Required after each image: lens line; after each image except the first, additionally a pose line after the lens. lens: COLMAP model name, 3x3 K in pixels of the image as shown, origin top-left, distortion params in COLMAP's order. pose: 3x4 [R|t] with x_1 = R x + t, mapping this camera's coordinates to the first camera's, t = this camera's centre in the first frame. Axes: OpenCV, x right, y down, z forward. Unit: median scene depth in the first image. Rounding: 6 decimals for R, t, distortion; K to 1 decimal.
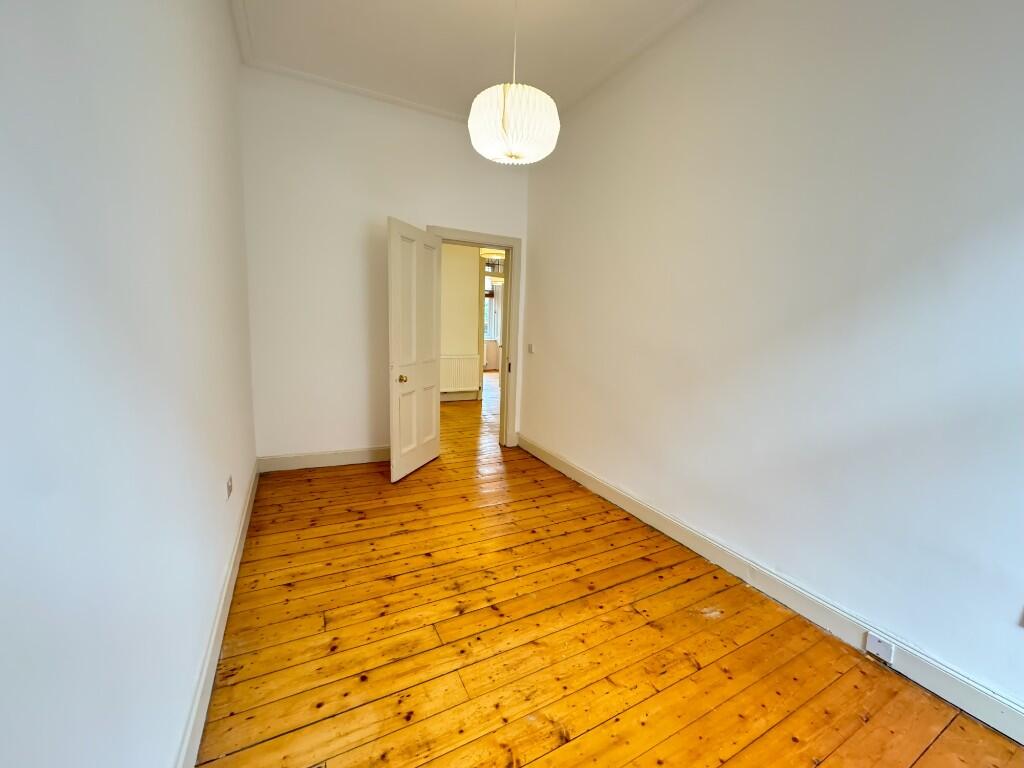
lens RADIAL K [[405.4, 0, 512.0], [0, 405.4, 384.5], [0, 0, 1]] dist [-0.000911, 0.000036]
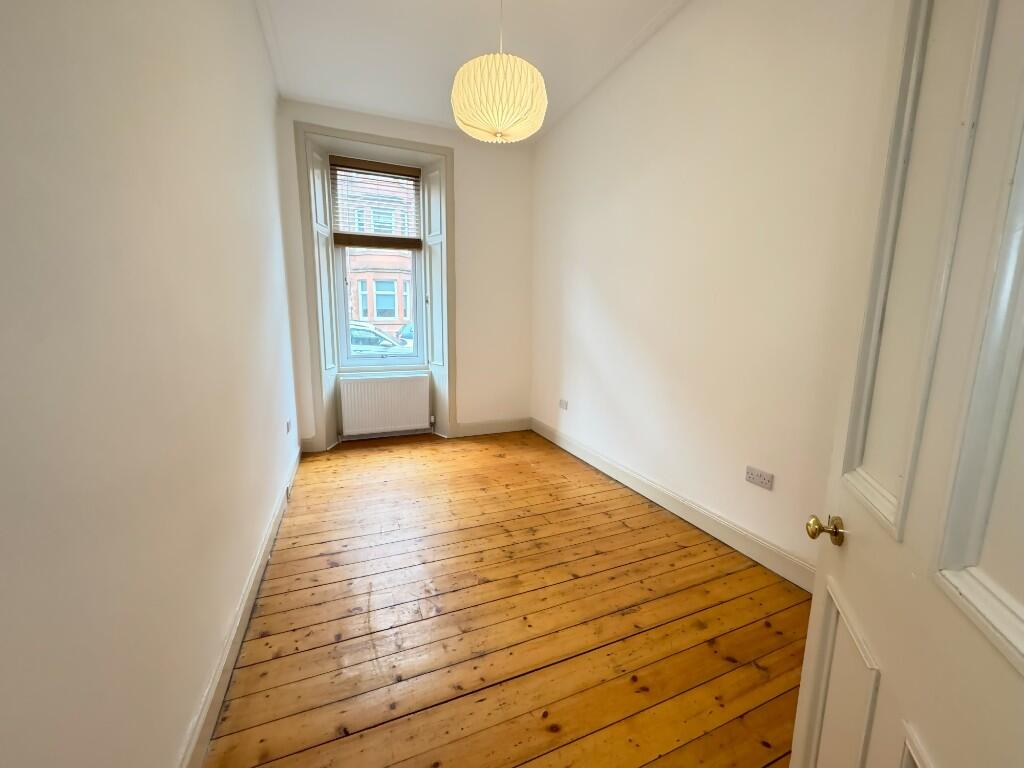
lens RADIAL K [[405.4, 0, 512.6], [0, 405.4, 382.6], [0, 0, 1]] dist [-0.000911, 0.000036]
pose [[-0.994208, -0.060064, 0.089117, -0.125546], [-0.030266, 0.952160, 0.304098, -0.248727], [-0.103119, 0.299640, -0.948463, 1.754869]]
